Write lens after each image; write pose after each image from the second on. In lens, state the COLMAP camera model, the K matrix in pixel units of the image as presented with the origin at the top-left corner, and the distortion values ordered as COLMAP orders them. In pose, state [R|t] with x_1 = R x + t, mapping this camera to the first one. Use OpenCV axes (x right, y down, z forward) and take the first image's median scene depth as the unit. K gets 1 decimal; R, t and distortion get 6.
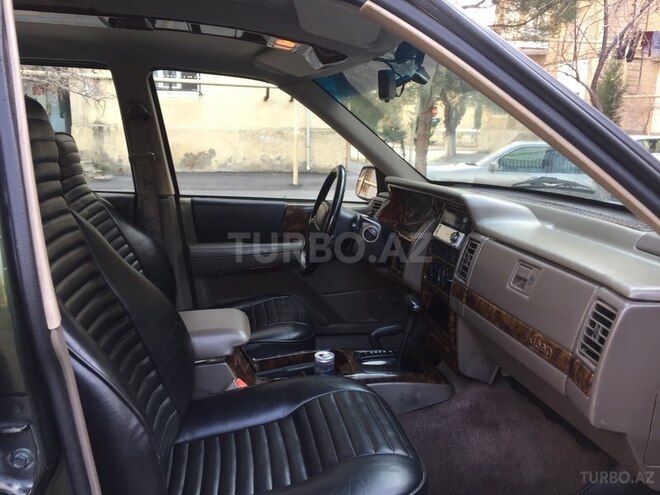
lens RADIAL K [[563.2, 0, 332.5], [0, 563.2, 247.1], [0, 0, 1]] dist [0.063393, -0.078478]
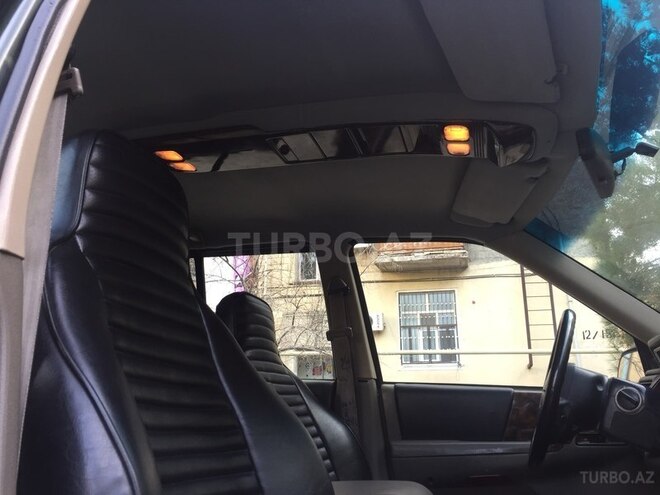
lens RADIAL K [[563.2, 0, 328.0], [0, 563.2, 249.1], [0, 0, 1]] dist [0.063393, -0.078478]
pose [[0.897125, -0.140841, -0.418725, 0.048281], [-0.070271, 0.890259, -0.450001, 0.125550], [0.436152, 0.433132, 0.788776, 0.189194]]
